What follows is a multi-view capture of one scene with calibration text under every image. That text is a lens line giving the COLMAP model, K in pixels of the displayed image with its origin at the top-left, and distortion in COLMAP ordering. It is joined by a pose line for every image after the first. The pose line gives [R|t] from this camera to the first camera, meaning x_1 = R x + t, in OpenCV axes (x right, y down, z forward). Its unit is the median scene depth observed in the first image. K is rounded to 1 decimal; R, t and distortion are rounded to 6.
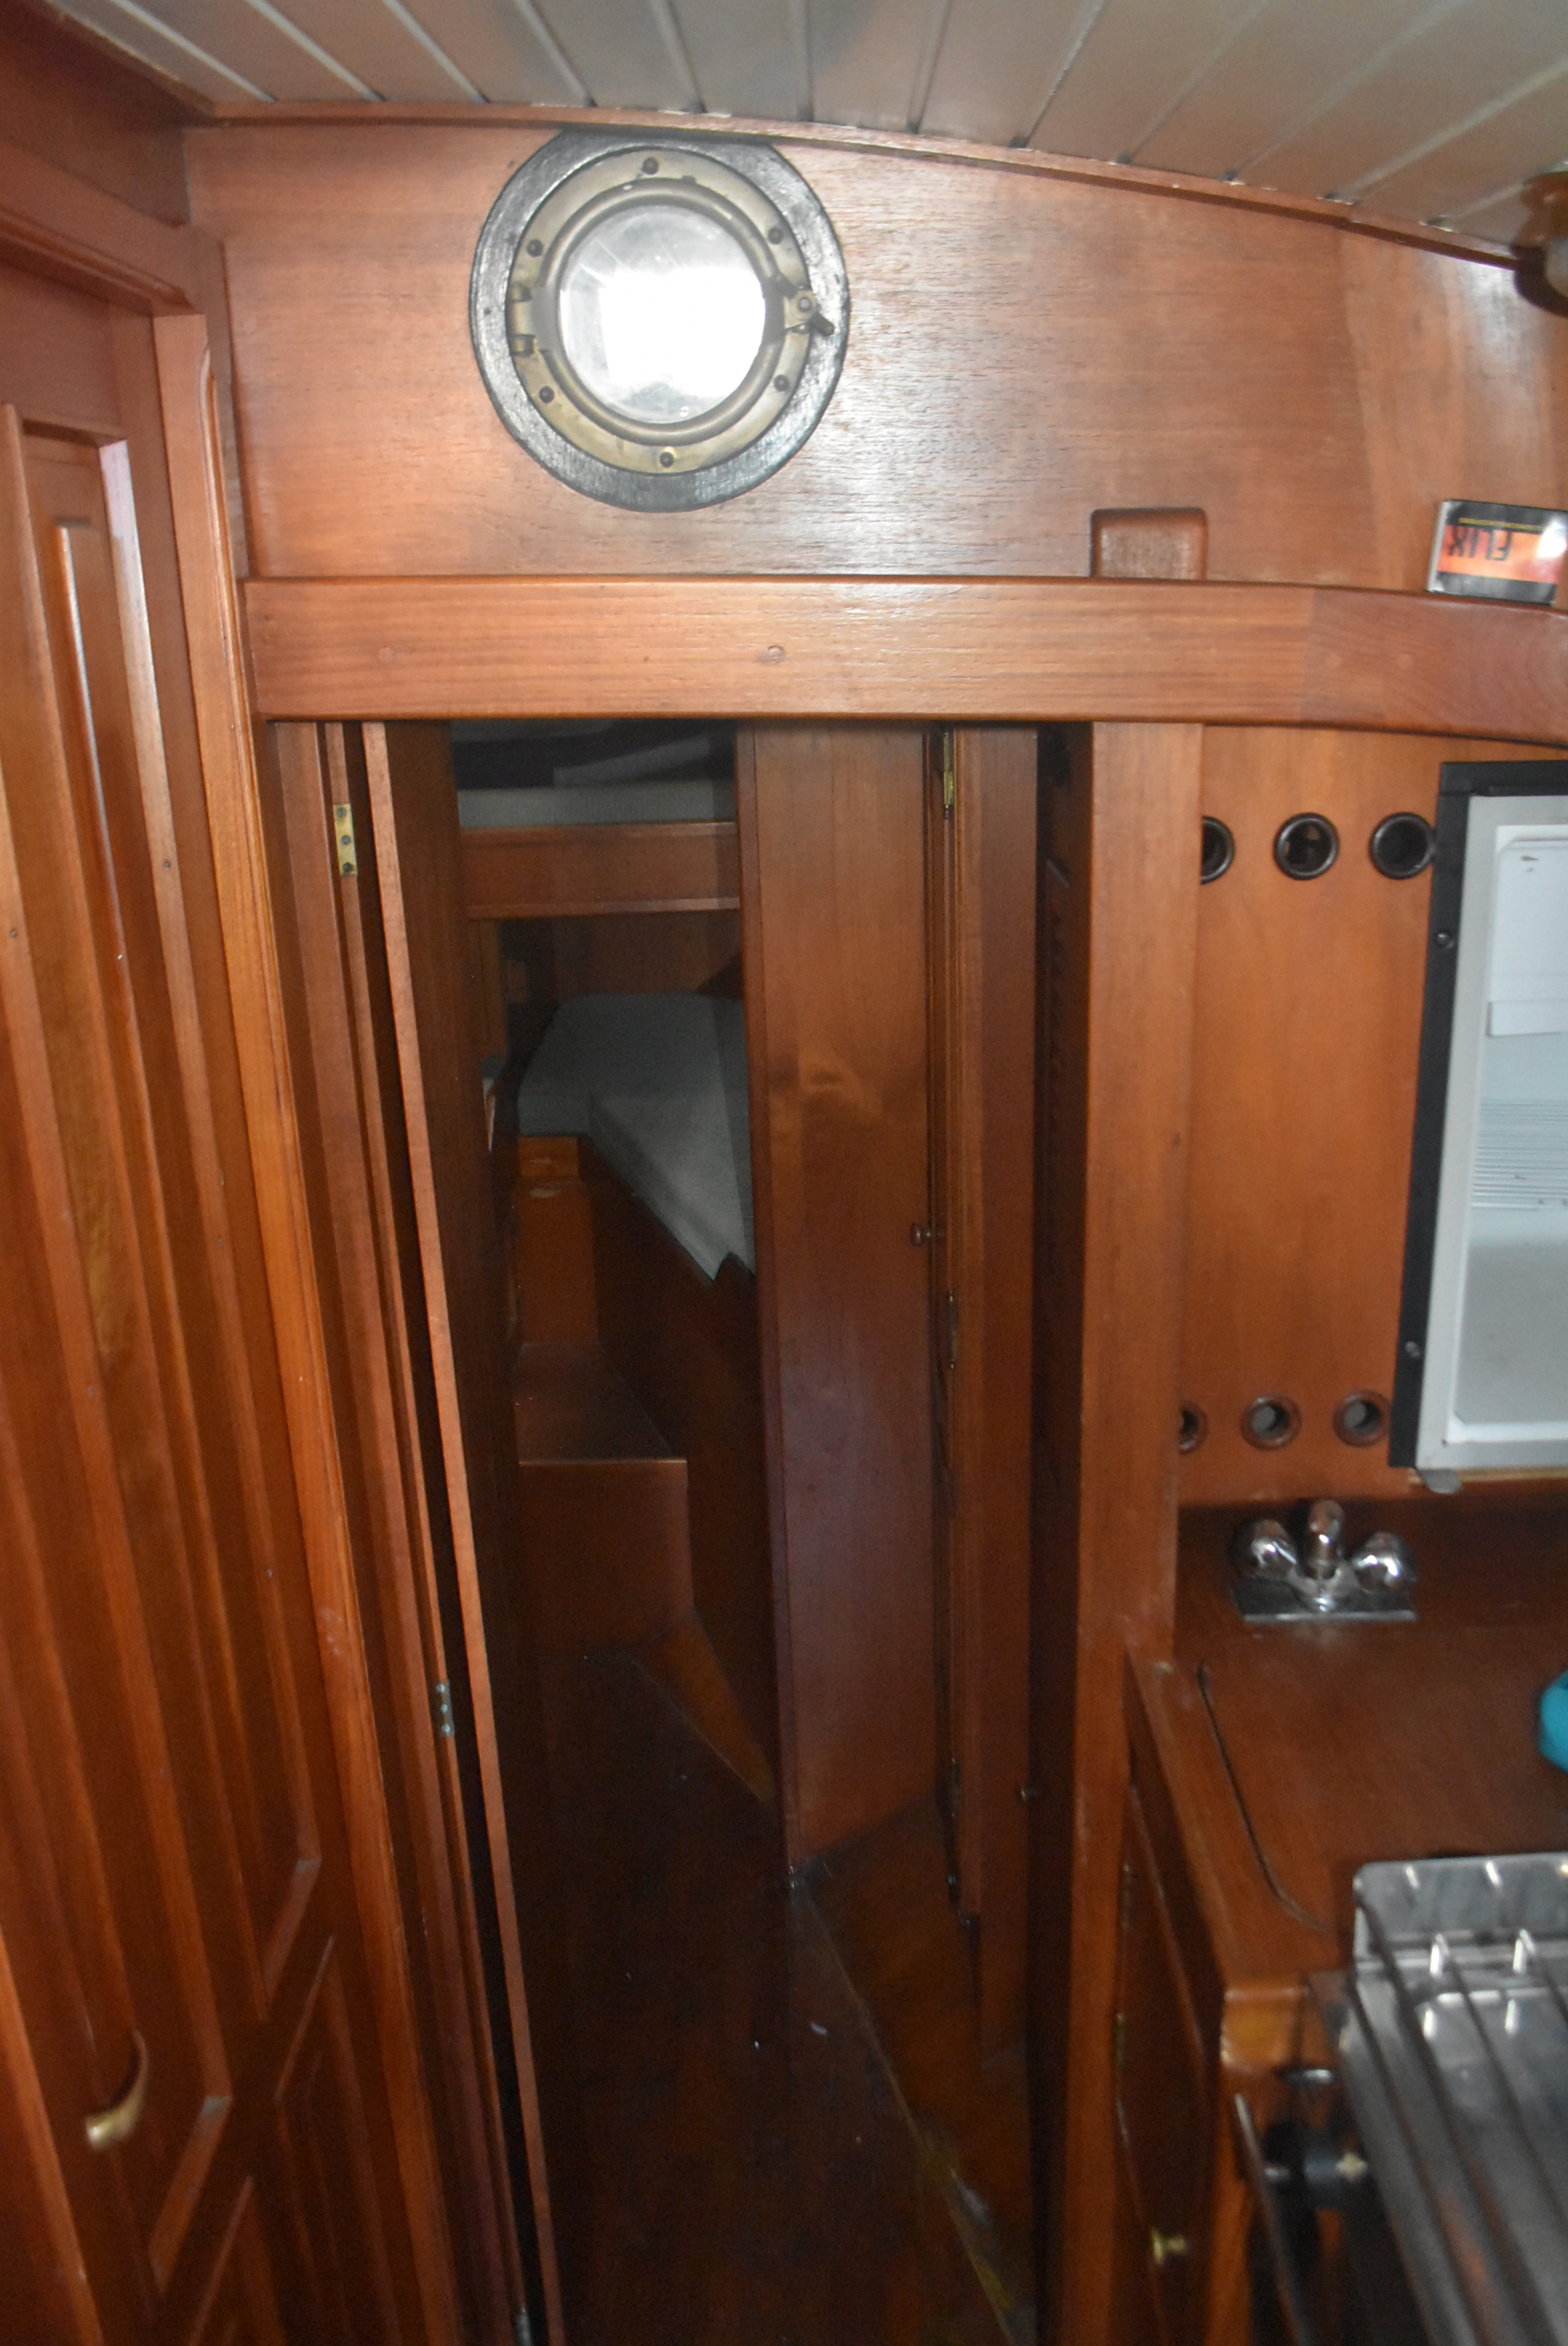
lens RADIAL K [[1864.7, 0, 815.7], [0, 1864.7, 1185.0], [0, 0, 1]] dist [-0.079480, 0.009202]
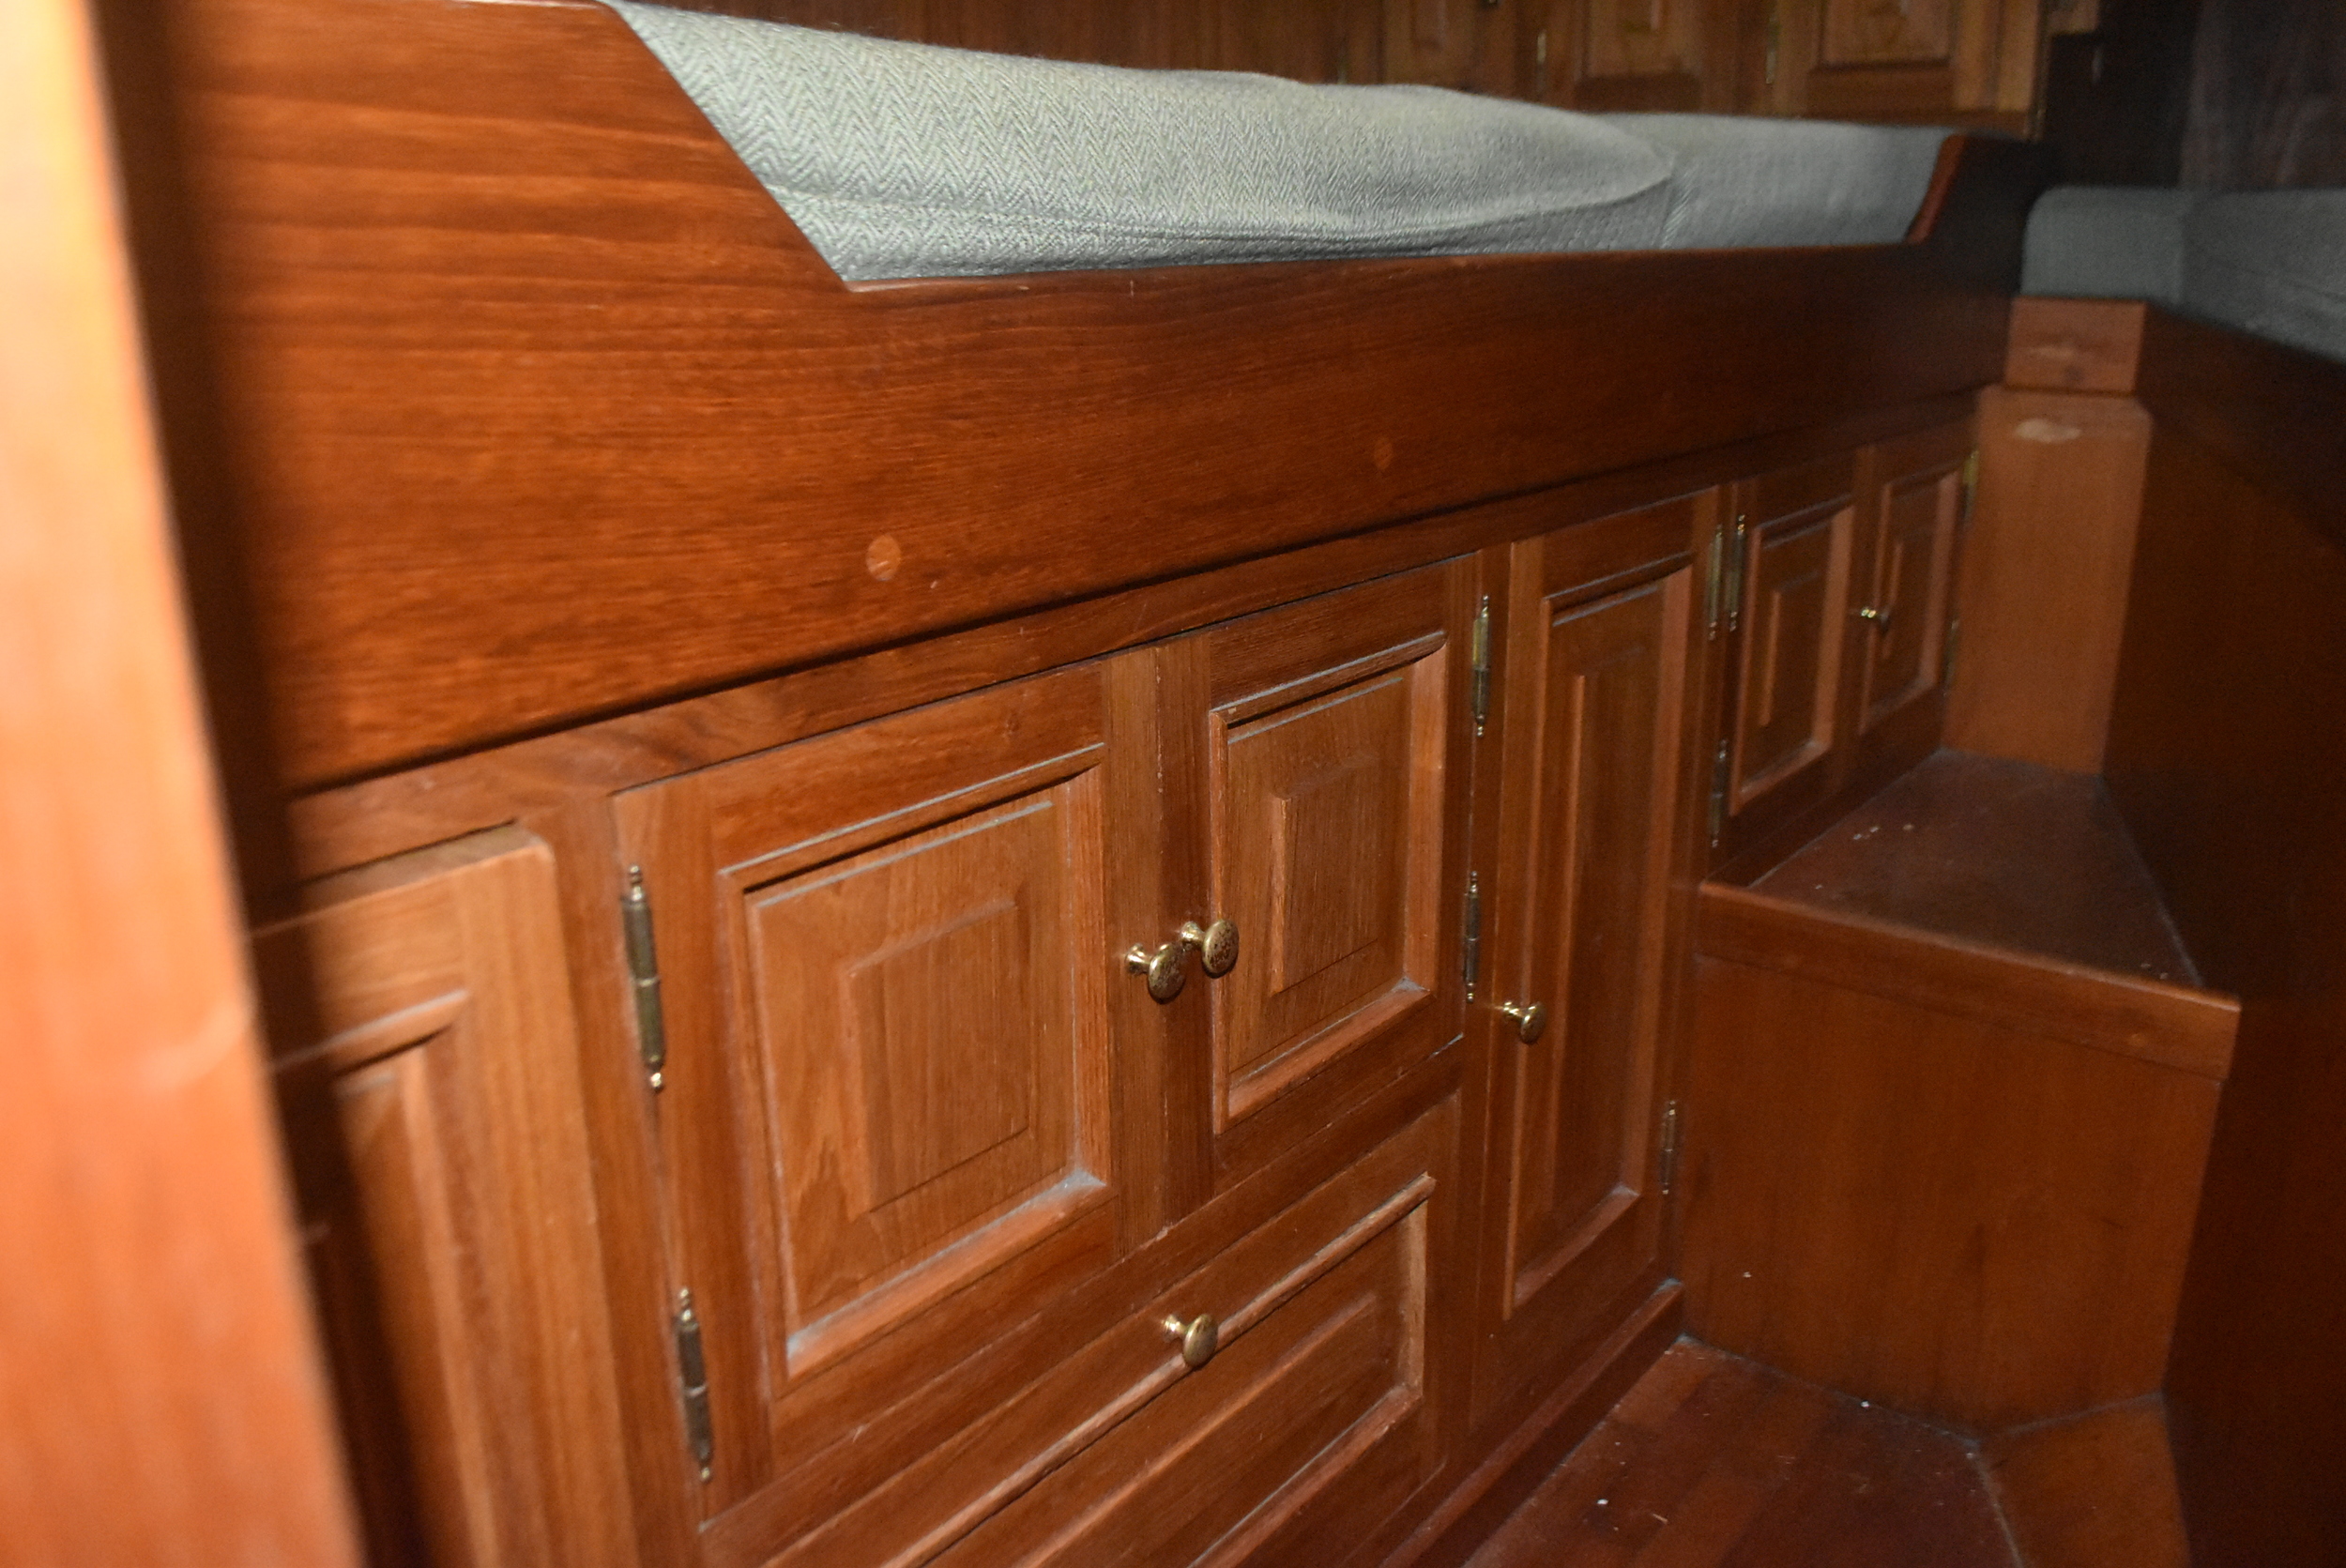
lens RADIAL K [[1864.8, 0, 1142.3], [0, 1864.8, 815.2], [0, 0, 1]] dist [-0.079480, 0.009202]
pose [[0.773979, 0.208404, -0.597934, -0.071223], [-0.201402, 0.976271, 0.079571, 0.289691], [0.600329, 0.058839, 0.797586, 1.320096]]
